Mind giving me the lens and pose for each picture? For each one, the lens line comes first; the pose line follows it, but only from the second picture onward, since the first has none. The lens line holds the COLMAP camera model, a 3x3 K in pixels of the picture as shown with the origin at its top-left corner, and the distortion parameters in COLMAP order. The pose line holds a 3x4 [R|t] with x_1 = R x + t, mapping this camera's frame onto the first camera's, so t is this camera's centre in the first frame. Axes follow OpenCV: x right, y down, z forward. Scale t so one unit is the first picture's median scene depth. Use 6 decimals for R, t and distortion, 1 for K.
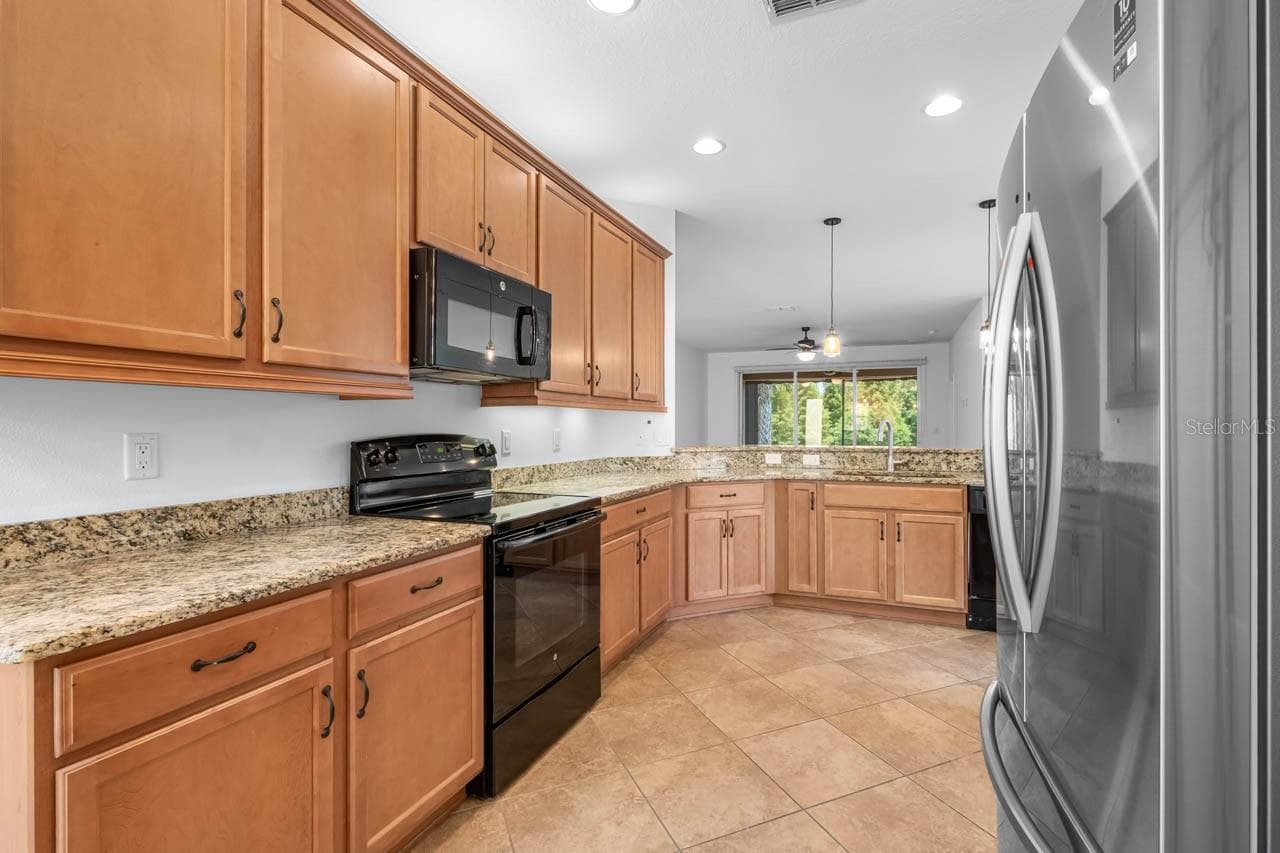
lens RADIAL K [[580.2, 0, 657.7], [0, 580.2, 427.1], [0, 0, 1]] dist [0.000960, -0.000028]
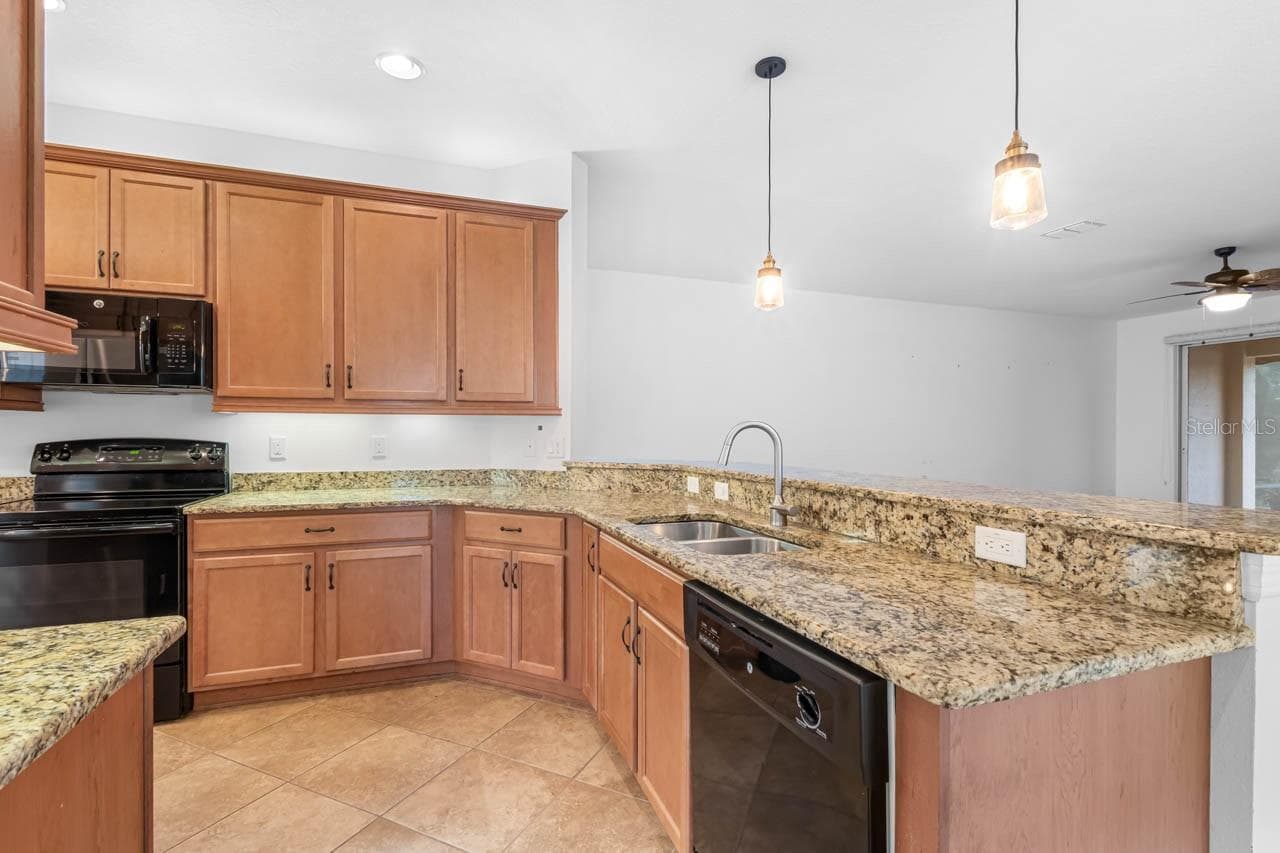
lens RADIAL K [[575.9, 0, 641.8], [0, 575.9, 433.4], [0, 0, 1]] dist [0.001346, -0.000114]
pose [[0.664559, 0.004445, -0.747223, 0.832361], [-0.004672, 0.999987, 0.001794, -0.003304], [0.747222, 0.002299, 0.664571, 0.709032]]
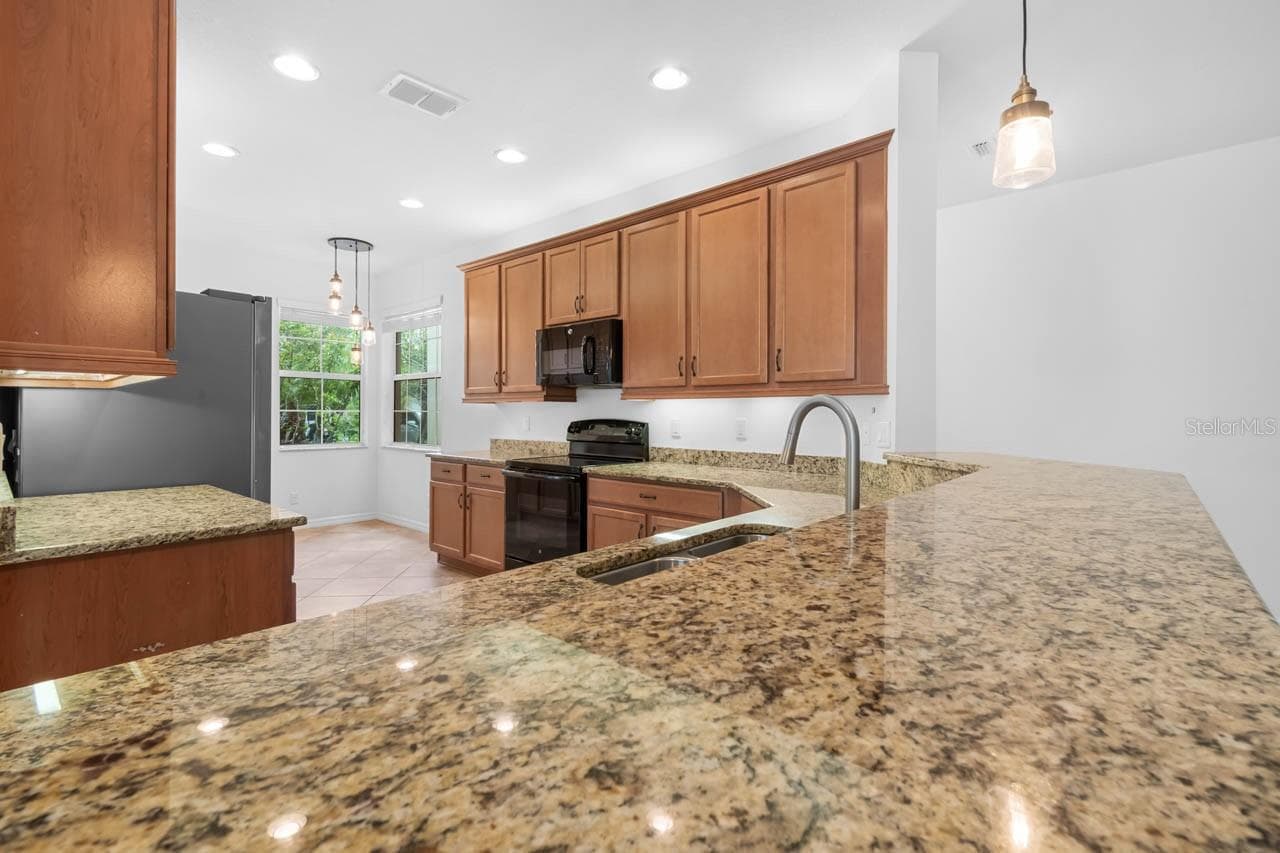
lens RADIAL K [[585.1, 0, 644.3], [0, 585.1, 413.6], [0, 0, 1]] dist [-0.000077, -0.000184]
pose [[-0.341155, -0.001398, -0.940006, 0.853060], [-0.004708, 0.999989, 0.000222, -0.003894], [0.939995, 0.004501, -0.341157, 1.212189]]
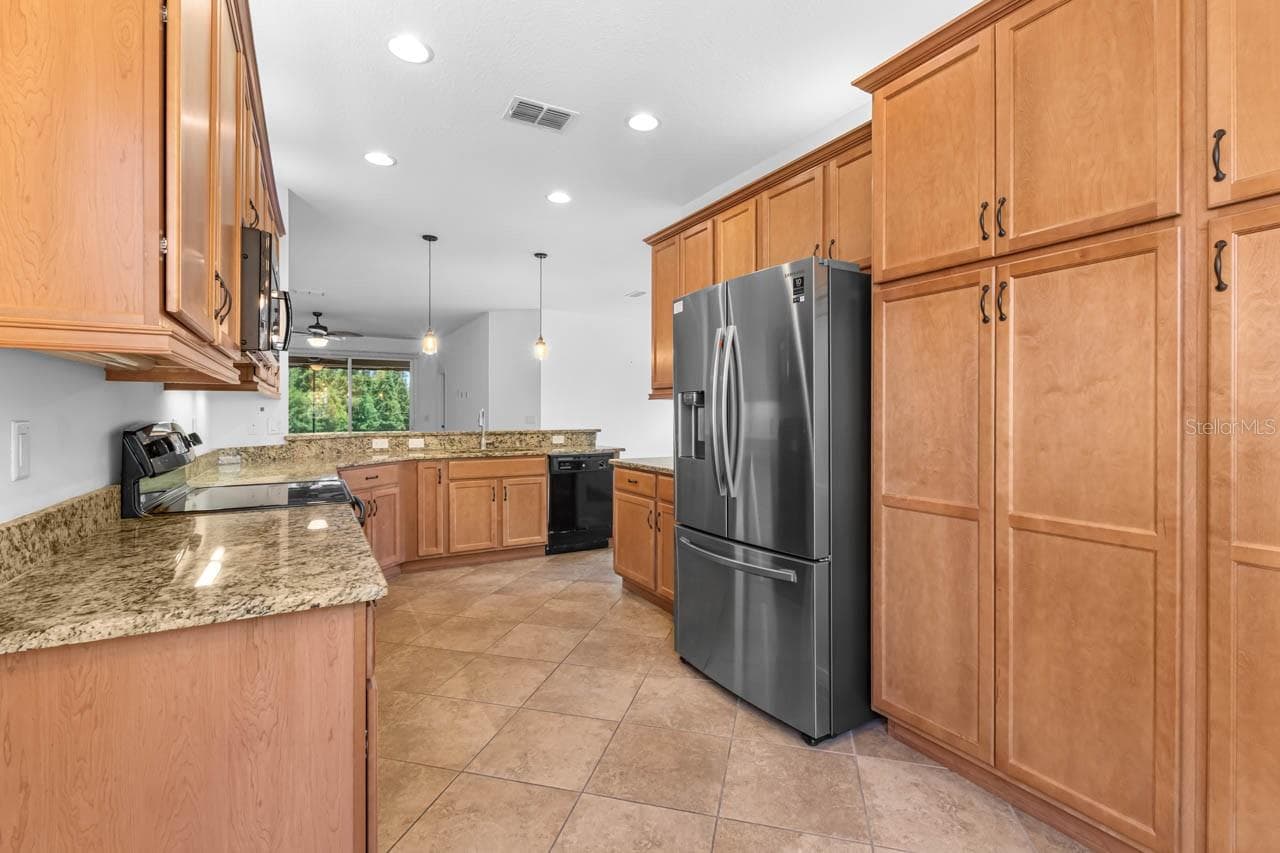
lens RADIAL K [[569.3, 0, 638.1], [0, 569.3, 415.2], [0, 0, 1]] dist [0.001755, -0.000428]
pose [[0.626620, -0.000978, 0.779325, -0.431912], [0.000621, 1.000000, 0.000756, 0.000974], [-0.779325, 0.000010, 0.626620, -0.056280]]
